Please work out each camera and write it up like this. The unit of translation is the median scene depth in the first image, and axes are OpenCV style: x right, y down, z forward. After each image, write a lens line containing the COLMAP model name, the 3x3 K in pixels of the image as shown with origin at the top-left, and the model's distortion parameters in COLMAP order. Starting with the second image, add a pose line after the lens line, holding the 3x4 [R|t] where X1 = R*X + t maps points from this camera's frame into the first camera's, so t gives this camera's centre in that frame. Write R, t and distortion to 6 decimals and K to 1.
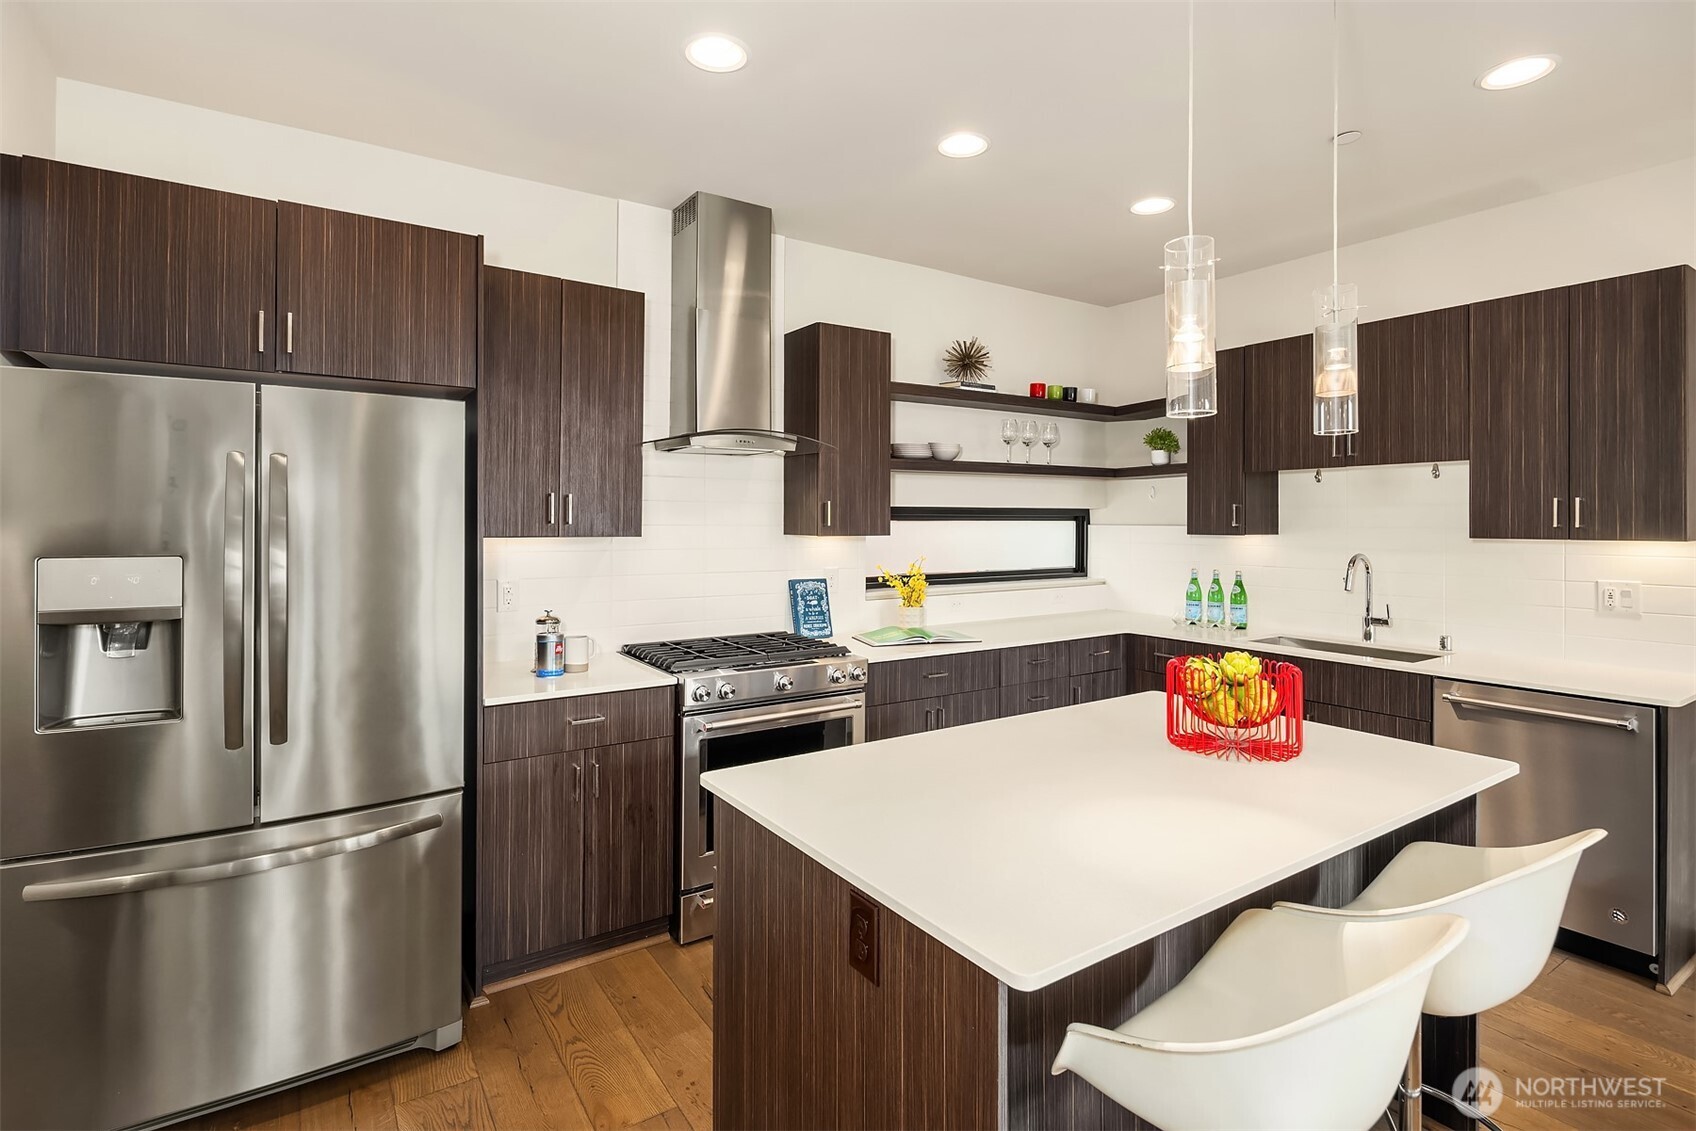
lens RADIAL K [[826.2, 0, 845.5], [0, 826.2, 517.6], [0, 0, 1]] dist [0.003200, 0.000068]
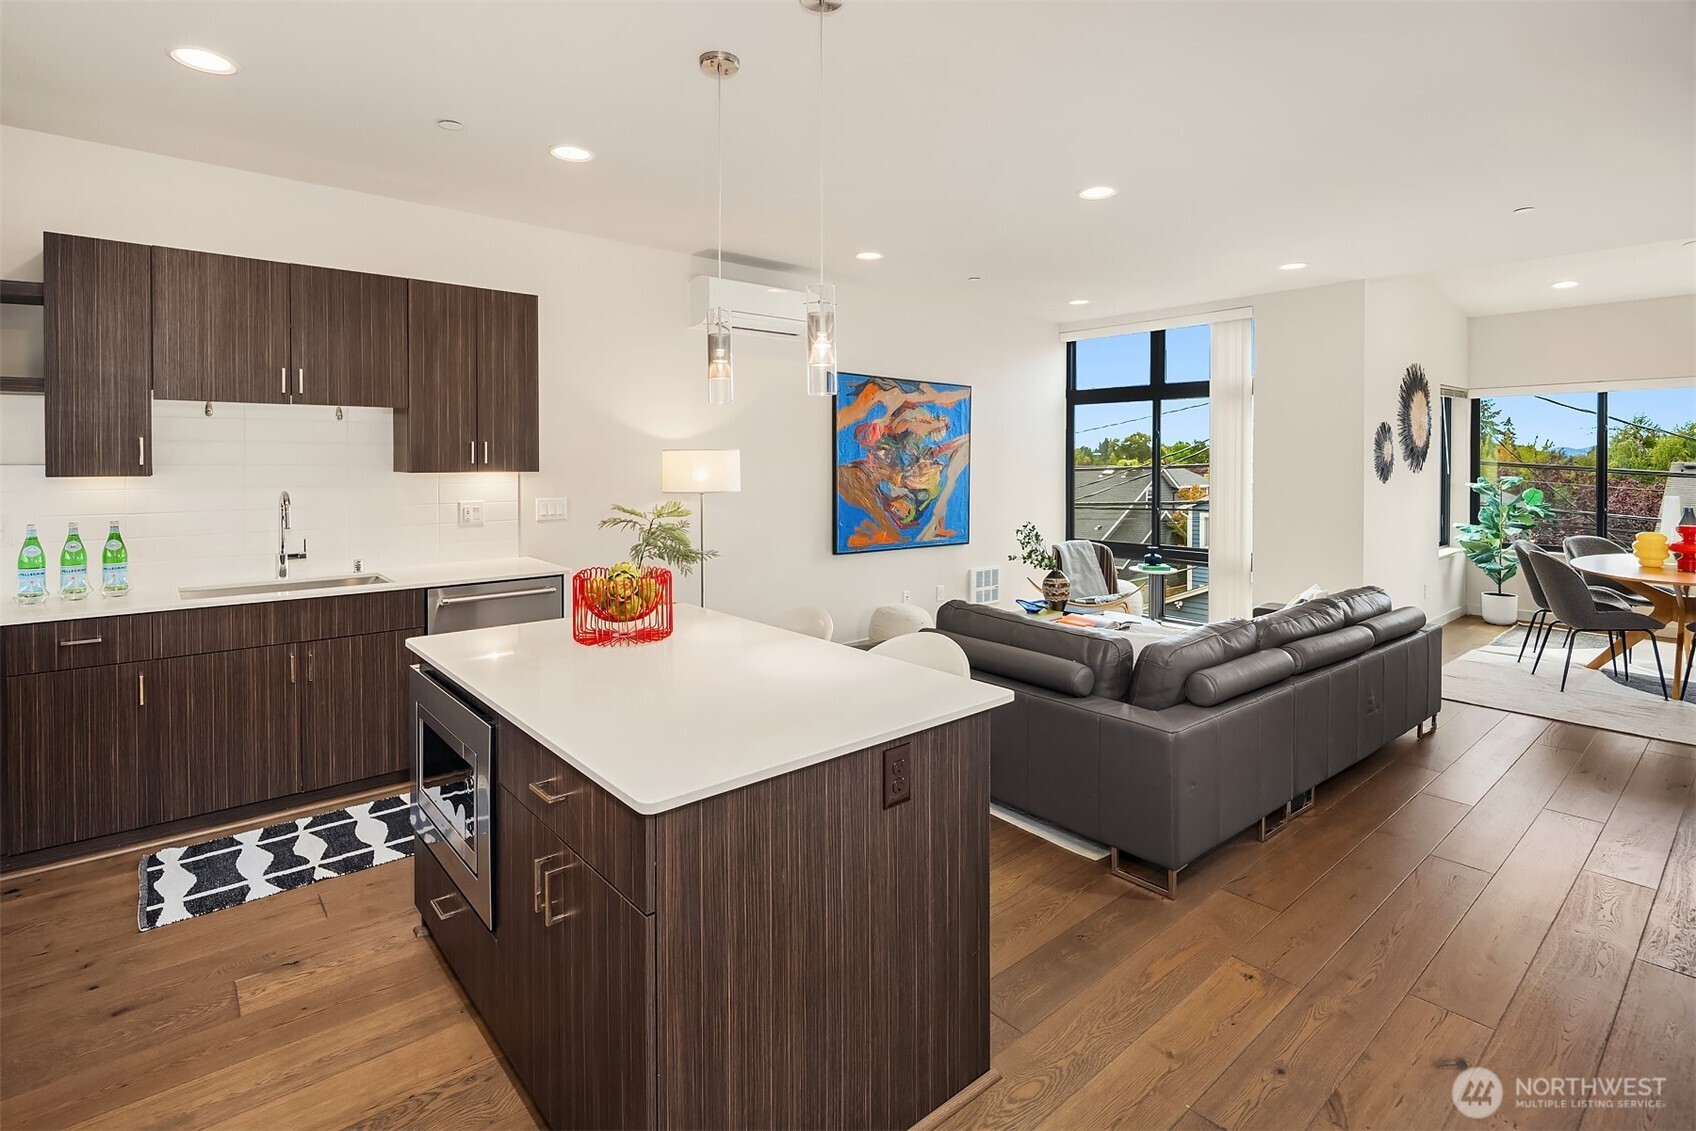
lens RADIAL K [[815.4, 0, 859.3], [0, 815.4, 472.5], [0, 0, 1]] dist [0.002049, -0.000861]
pose [[-0.132035, -0.017297, 0.991094, -0.475326], [-0.003789, 0.999849, 0.016945, 0.001739], [-0.991238, -0.001518, -0.132081, 0.469950]]
